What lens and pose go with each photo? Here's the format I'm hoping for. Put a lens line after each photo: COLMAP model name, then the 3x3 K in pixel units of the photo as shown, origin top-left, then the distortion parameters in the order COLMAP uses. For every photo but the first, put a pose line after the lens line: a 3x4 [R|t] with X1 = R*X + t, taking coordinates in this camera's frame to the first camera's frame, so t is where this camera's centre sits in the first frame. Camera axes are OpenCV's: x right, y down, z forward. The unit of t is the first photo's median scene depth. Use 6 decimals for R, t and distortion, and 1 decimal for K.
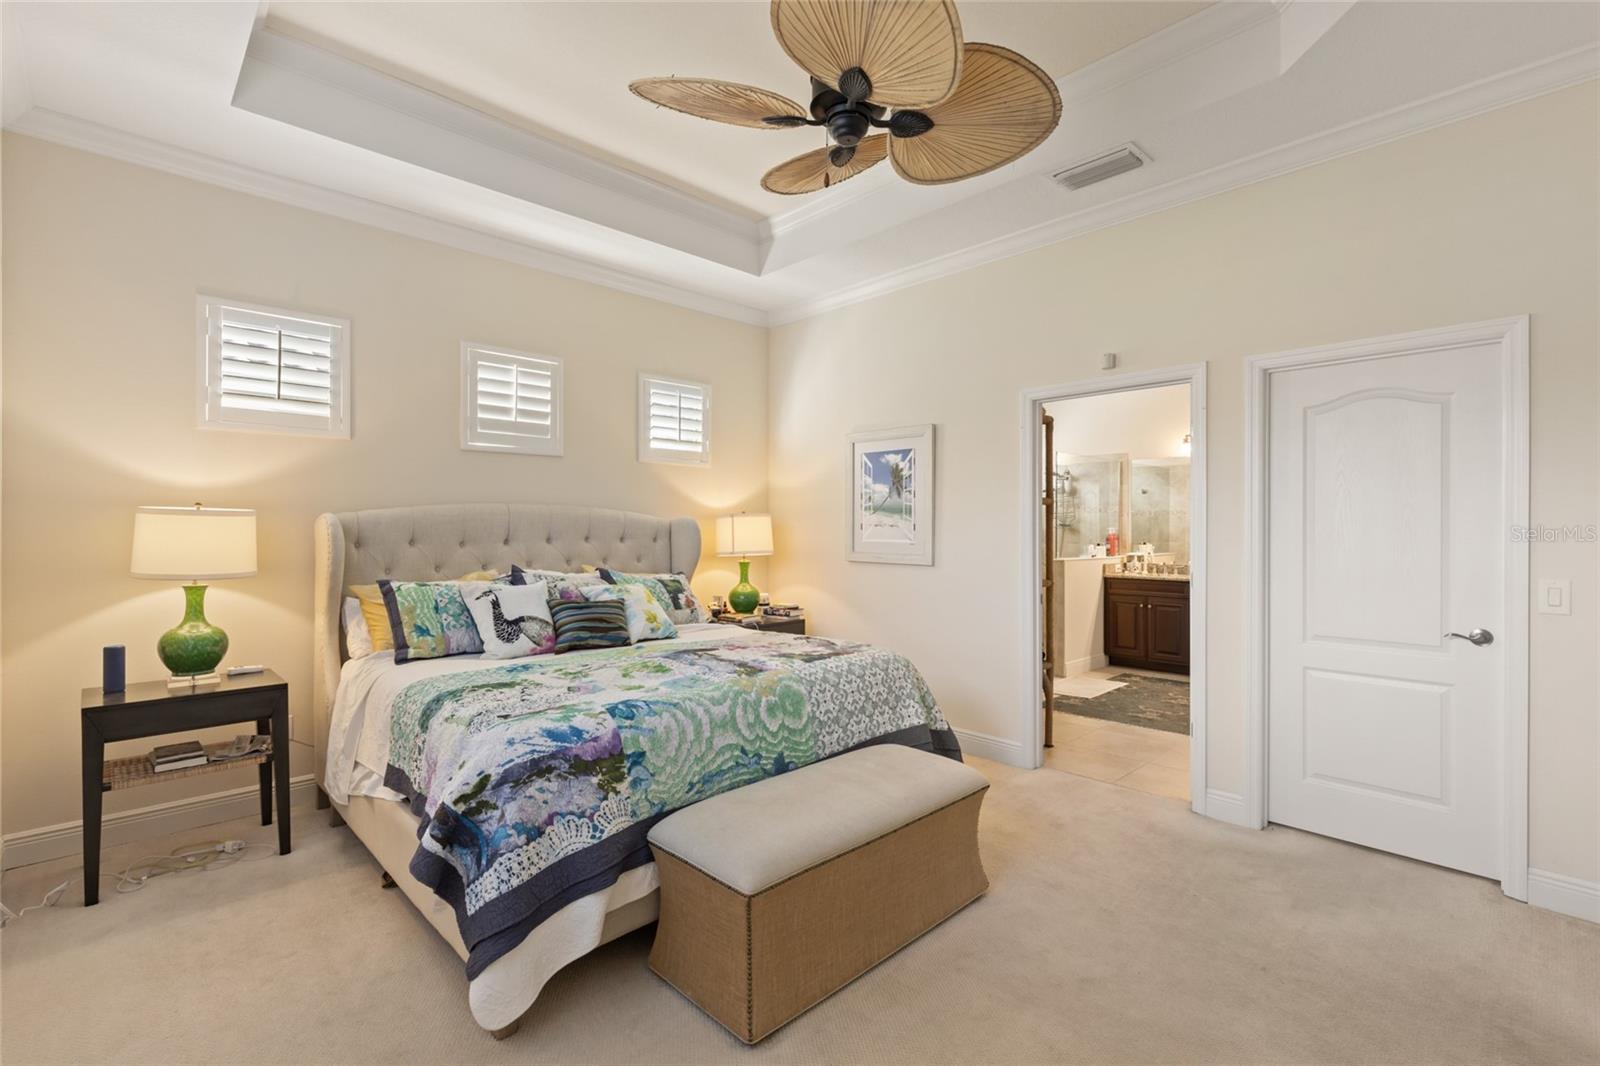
lens RADIAL K [[713.1, 0, 794.4], [0, 713.1, 532.1], [0, 0, 1]] dist [0.002542, -0.000023]
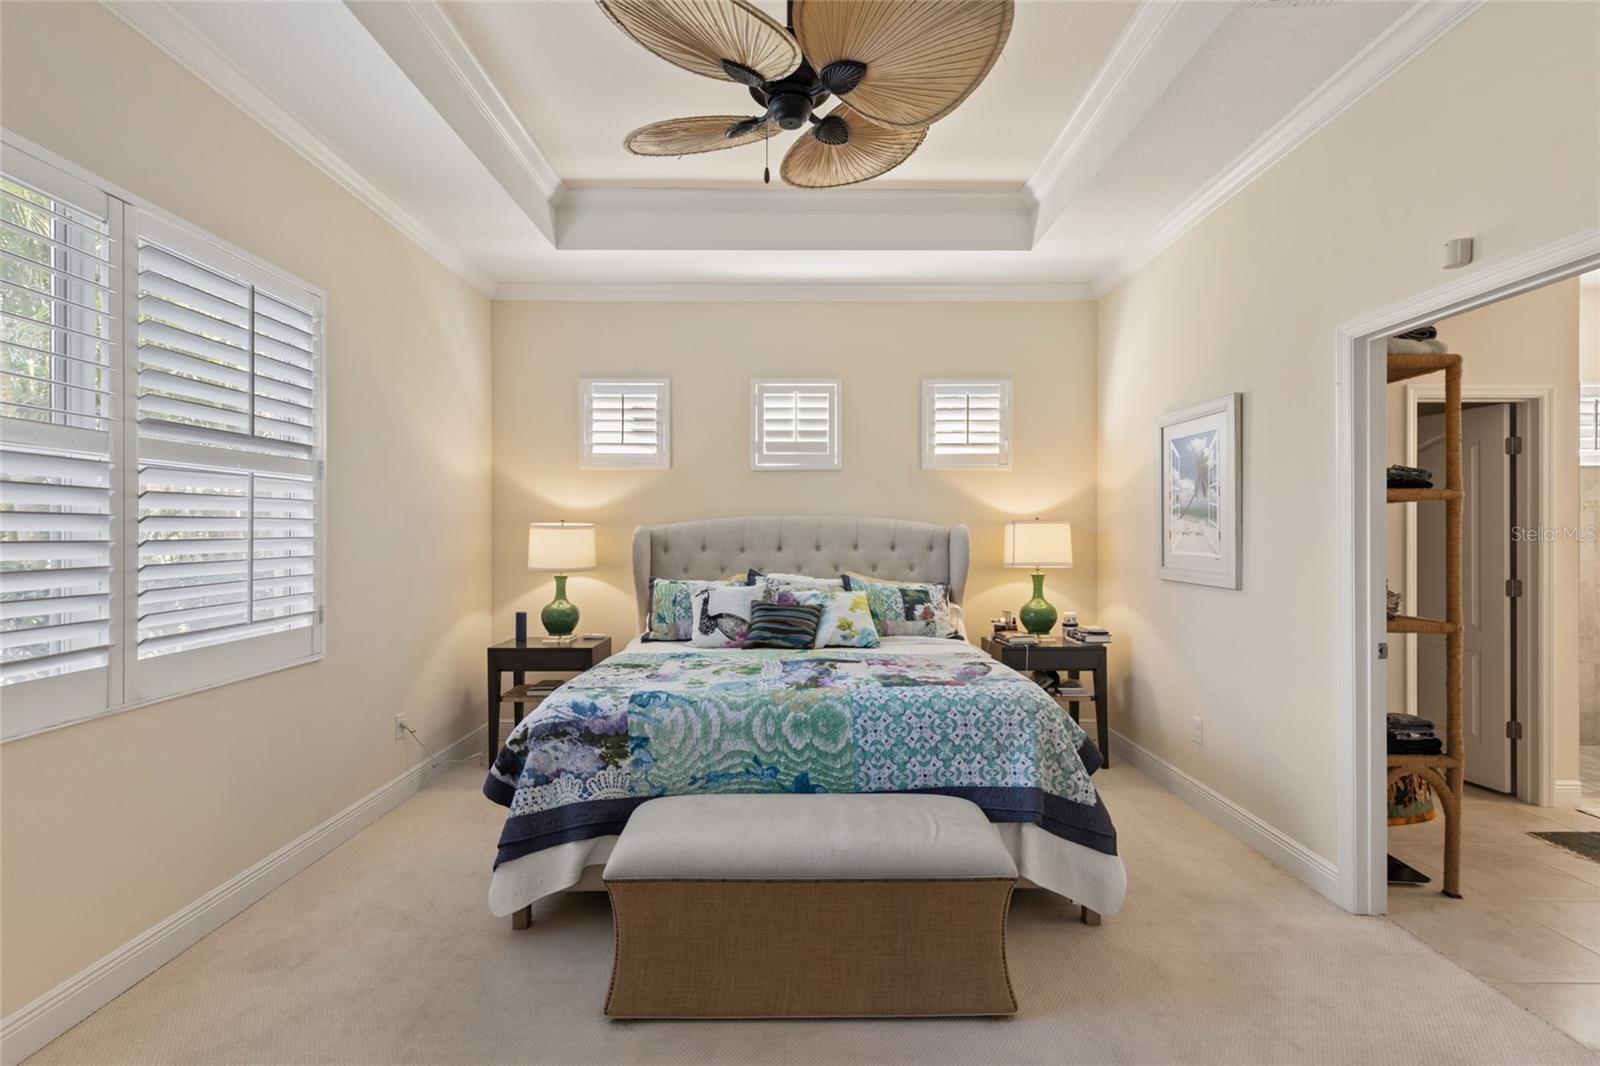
lens RADIAL K [[718.2, 0, 798.3], [0, 718.2, 536.3], [0, 0, 1]] dist [0.002367, -0.000303]
pose [[0.727094, 0.001474, -0.686536, 0.595429], [-0.001929, 0.999998, 0.000104, -0.009614], [0.686535, 0.001248, 0.727096, 0.268112]]
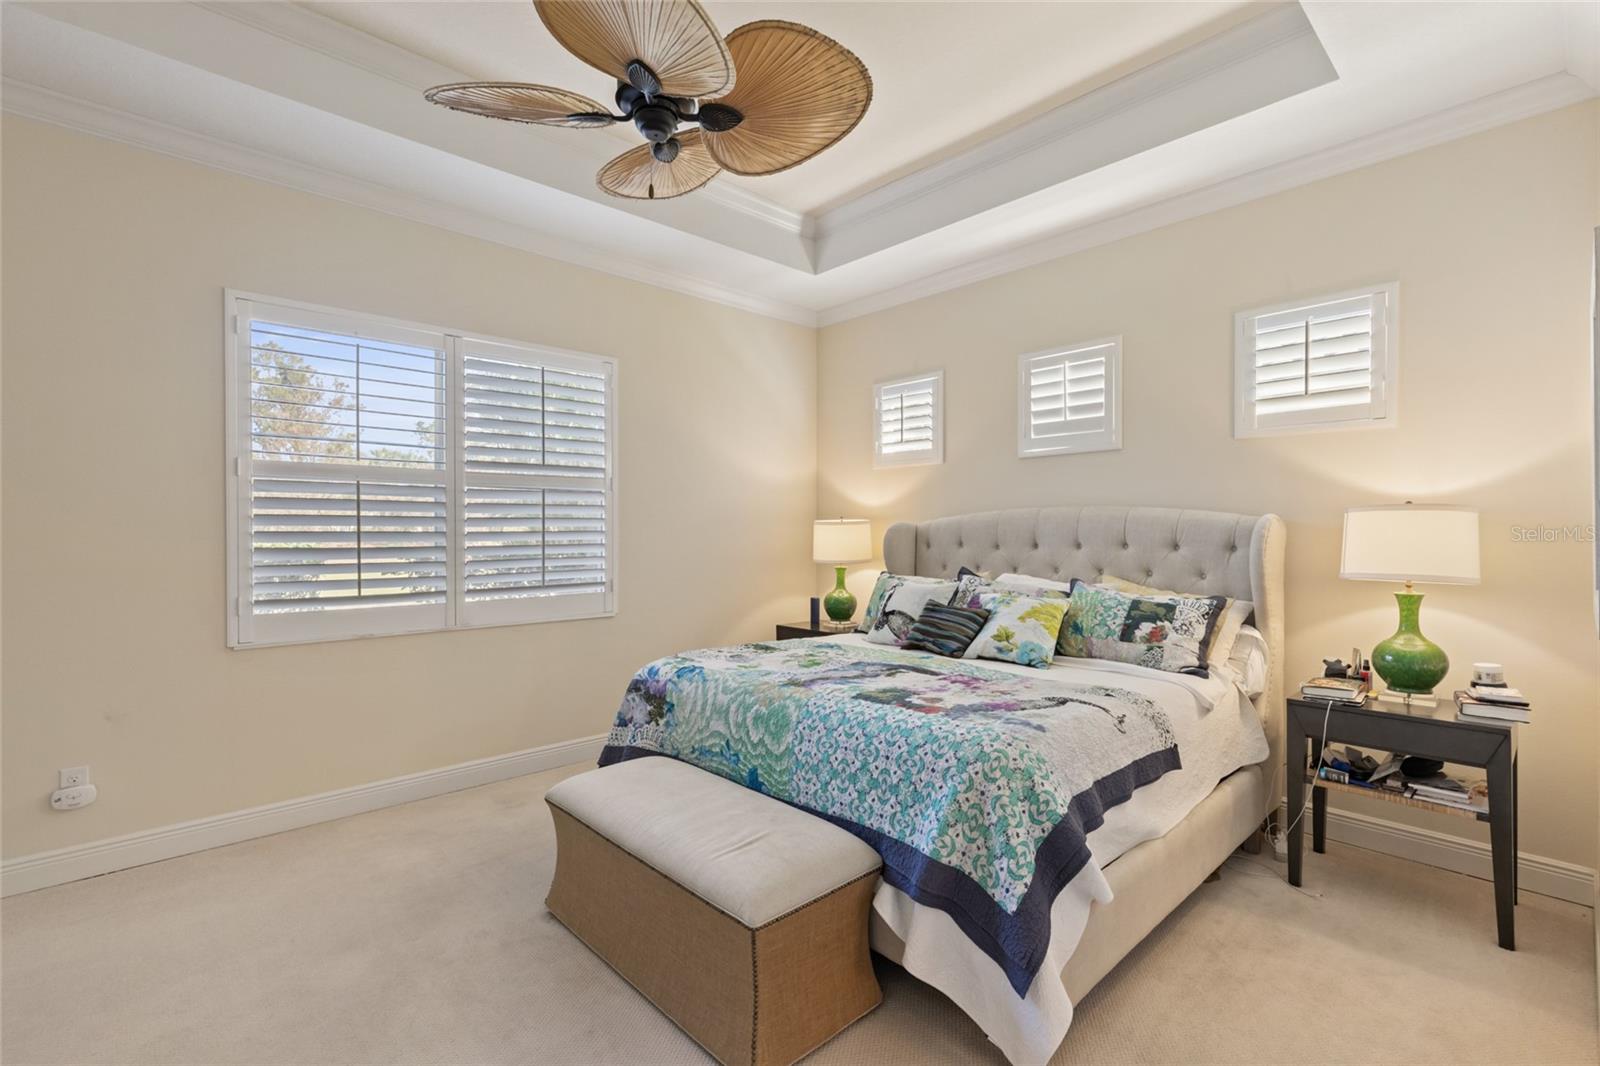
lens RADIAL K [[715.8, 0, 798.2], [0, 715.8, 535.1], [0, 0, 1]] dist [0.004487, -0.000798]
pose [[-0.009956, 0.002864, -0.999946, 0.871651], [-0.004952, 0.999983, 0.002913, -0.004091], [0.999938, 0.004980, -0.009942, 0.990066]]
